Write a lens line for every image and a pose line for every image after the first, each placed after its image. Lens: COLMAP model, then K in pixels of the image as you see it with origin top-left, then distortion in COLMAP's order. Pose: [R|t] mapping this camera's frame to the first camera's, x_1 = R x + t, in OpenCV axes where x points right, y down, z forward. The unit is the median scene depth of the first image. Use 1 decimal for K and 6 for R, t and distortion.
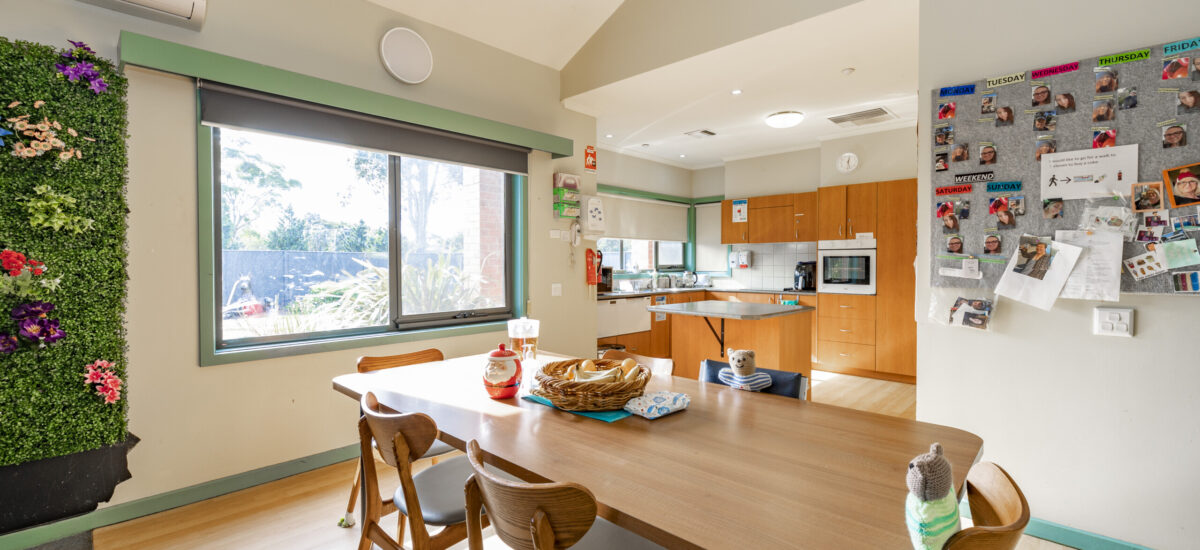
lens RADIAL K [[502.7, 0, 598.1], [0, 502.7, 270.8], [0, 0, 1]] dist [0.000338, -0.000989]
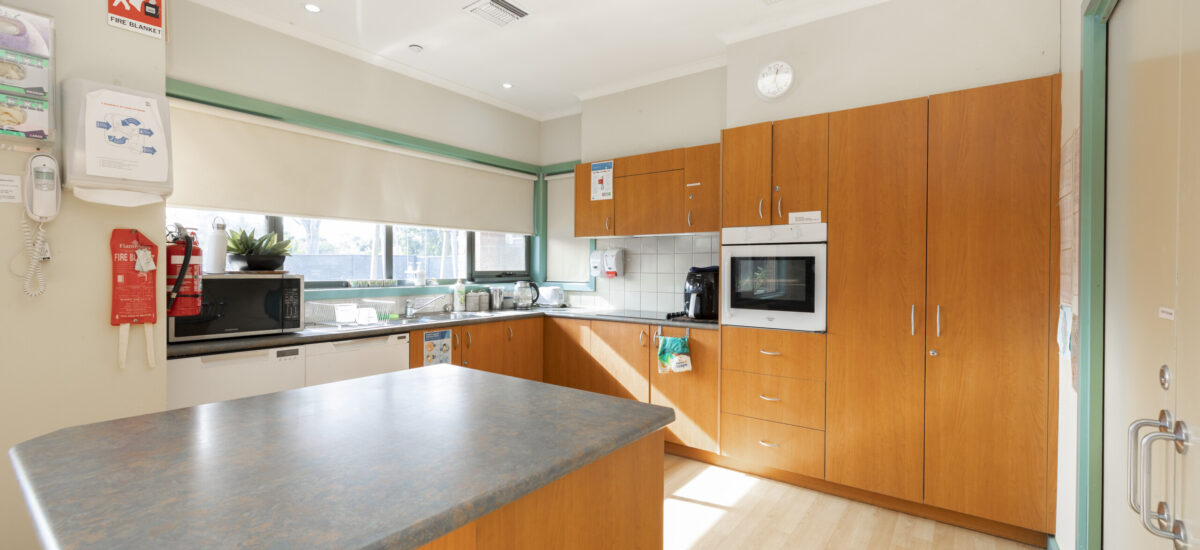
lens RADIAL K [[502.7, 0, 598.1], [0, 502.7, 271.2], [0, 0, 1]] dist [0.000338, -0.000989]
pose [[0.992454, 0.005315, 0.122502, 0.290779], [-0.004241, 0.999950, -0.009029, -0.010232], [-0.122544, 0.008441, 0.992427, 0.583258]]
